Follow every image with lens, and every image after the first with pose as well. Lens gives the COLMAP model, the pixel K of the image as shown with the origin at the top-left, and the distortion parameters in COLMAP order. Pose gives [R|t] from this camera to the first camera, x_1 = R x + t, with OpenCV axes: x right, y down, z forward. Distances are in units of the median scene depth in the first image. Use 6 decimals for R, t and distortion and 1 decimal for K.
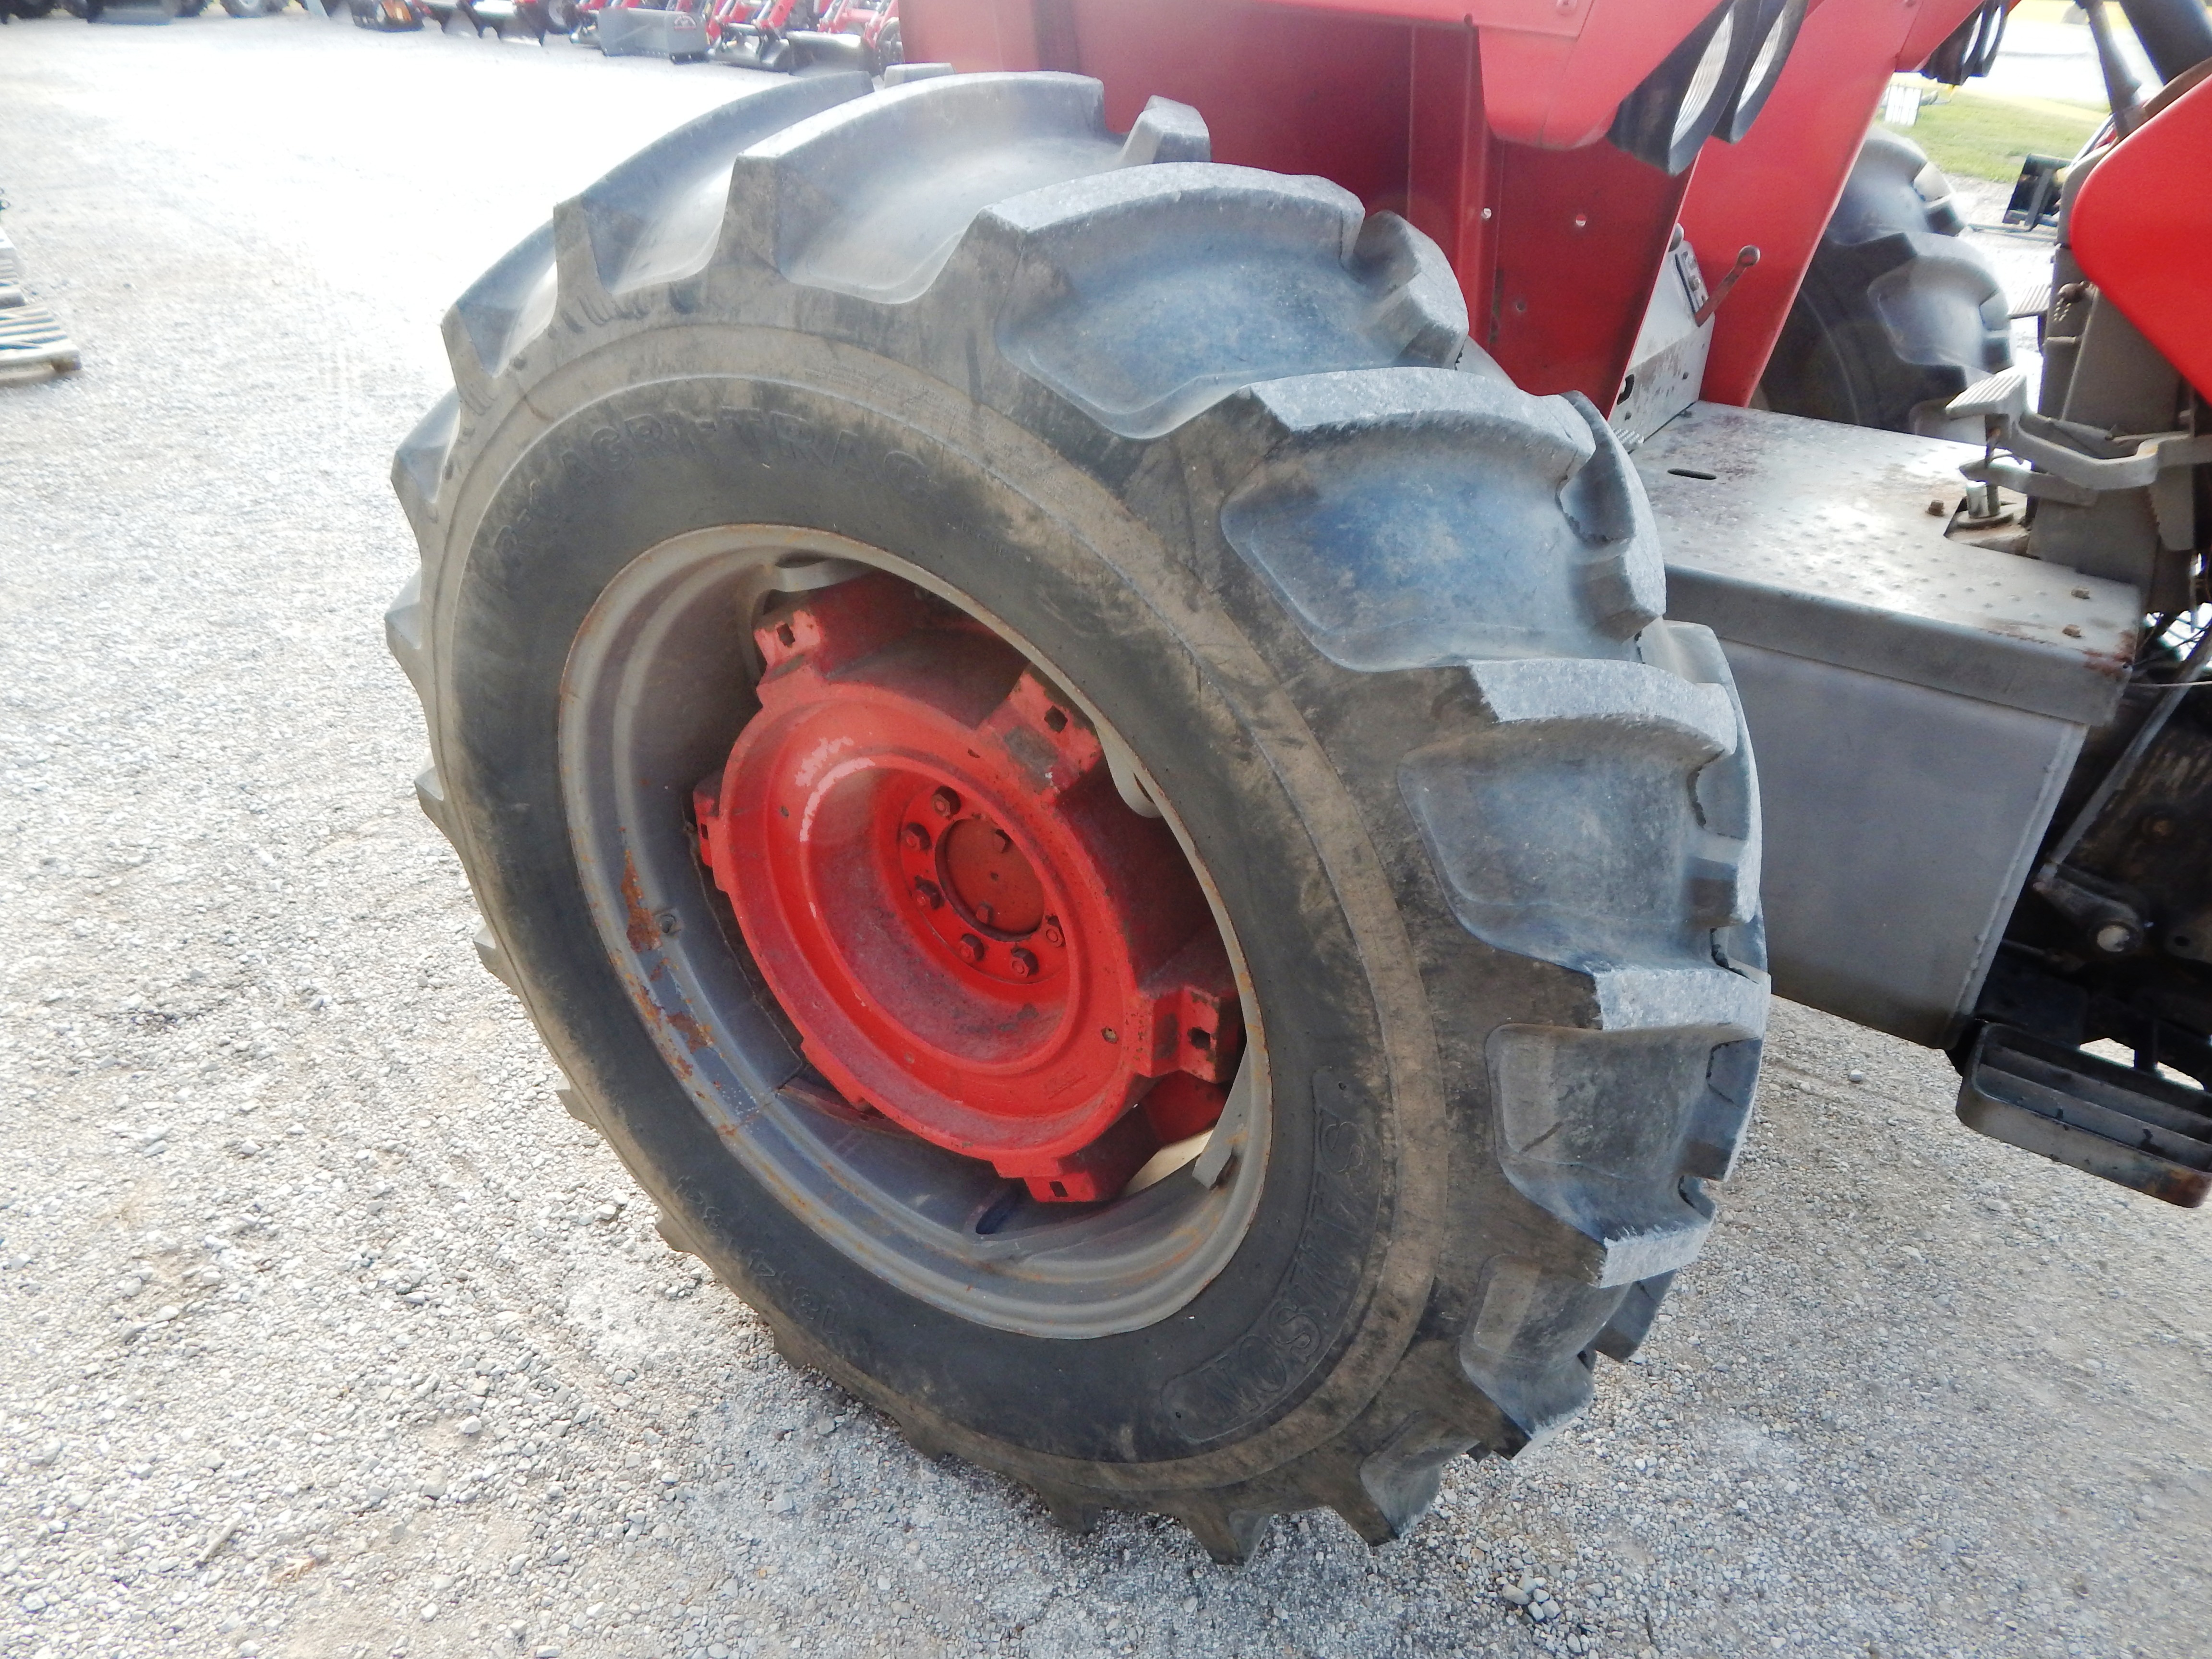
lens RADIAL K [[1472.8, 0, 1110.5], [0, 1472.8, 842.8], [0, 0, 1]] dist [0.008863, -0.010340]
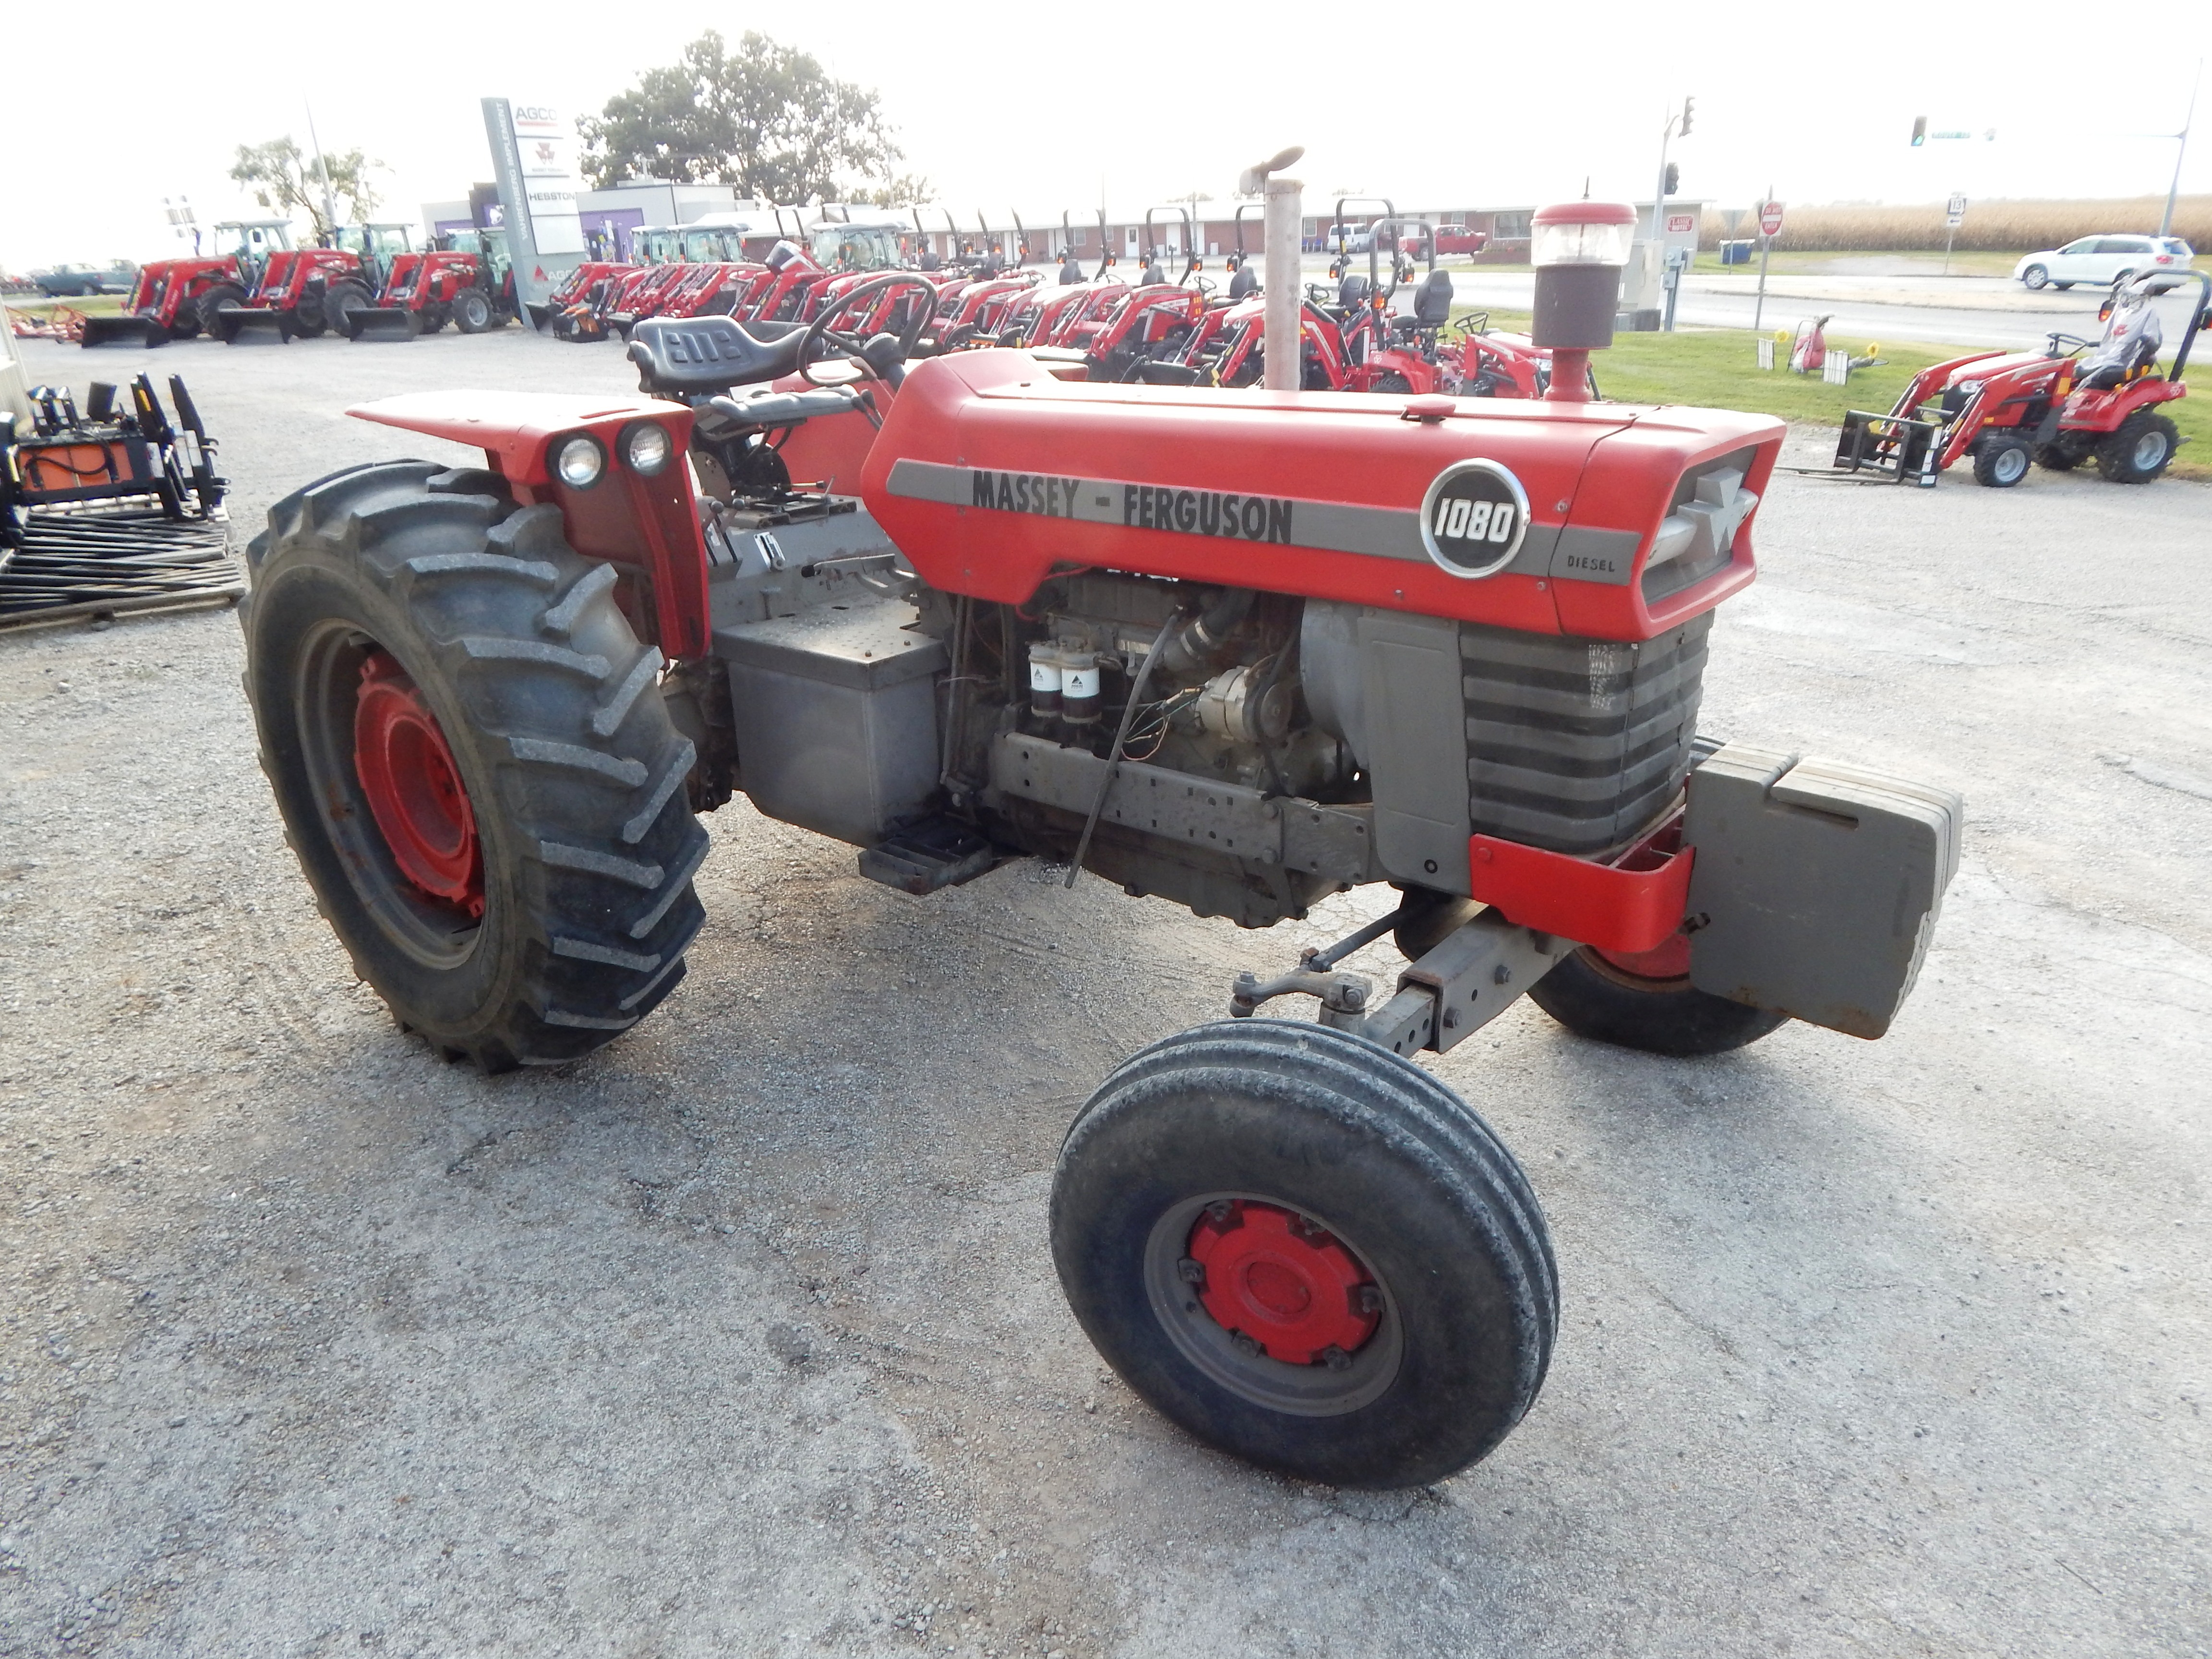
lens RADIAL K [[1469.4, 0, 1106.0], [0, 1469.4, 829.5], [0, 0, 1]] dist [-0.001473, -0.001441]
pose [[0.994196, 0.003271, -0.107532, 0.588082], [-0.020613, 0.986810, -0.160562, 0.228109], [0.105589, 0.161847, 0.981151, -0.576409]]
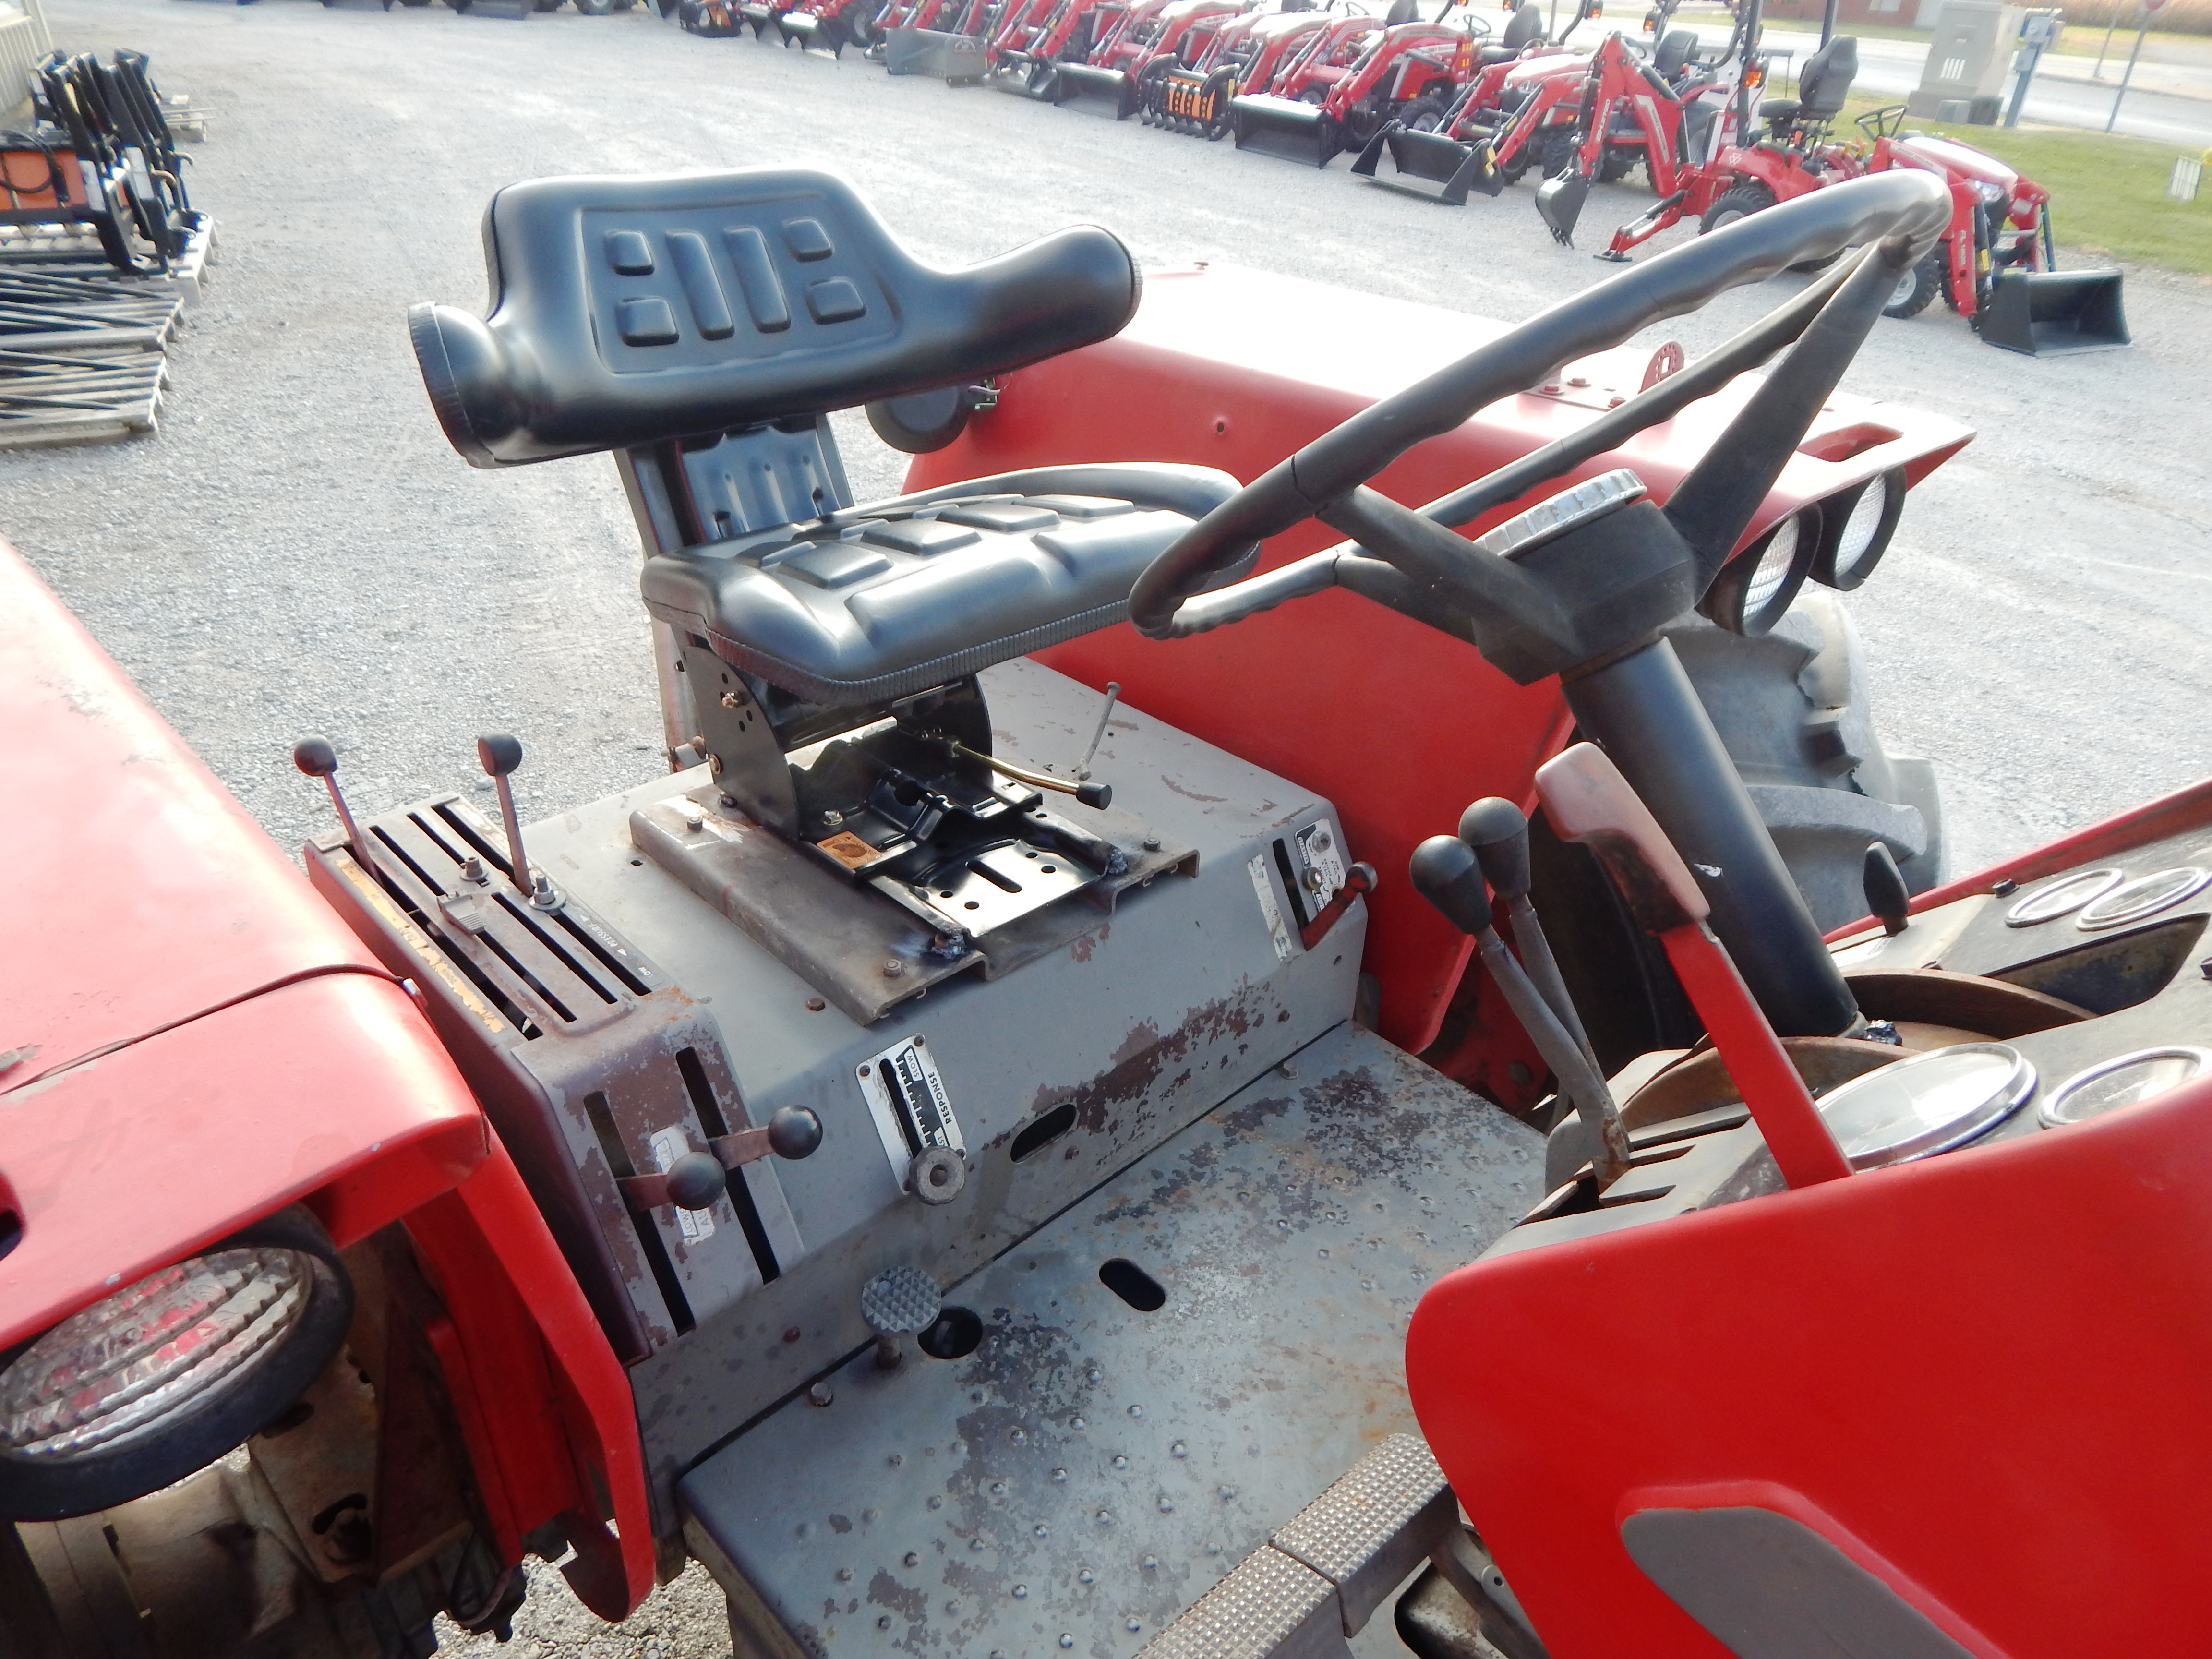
lens RADIAL K [[1472.8, 0, 1110.5], [0, 1472.8, 842.8], [0, 0, 1]] dist [0.008863, -0.010340]
pose [[0.978304, 0.128787, -0.162282, 0.272559], [-0.129327, 0.991575, 0.007275, -0.258577], [0.161852, 0.013870, 0.986718, 0.221653]]
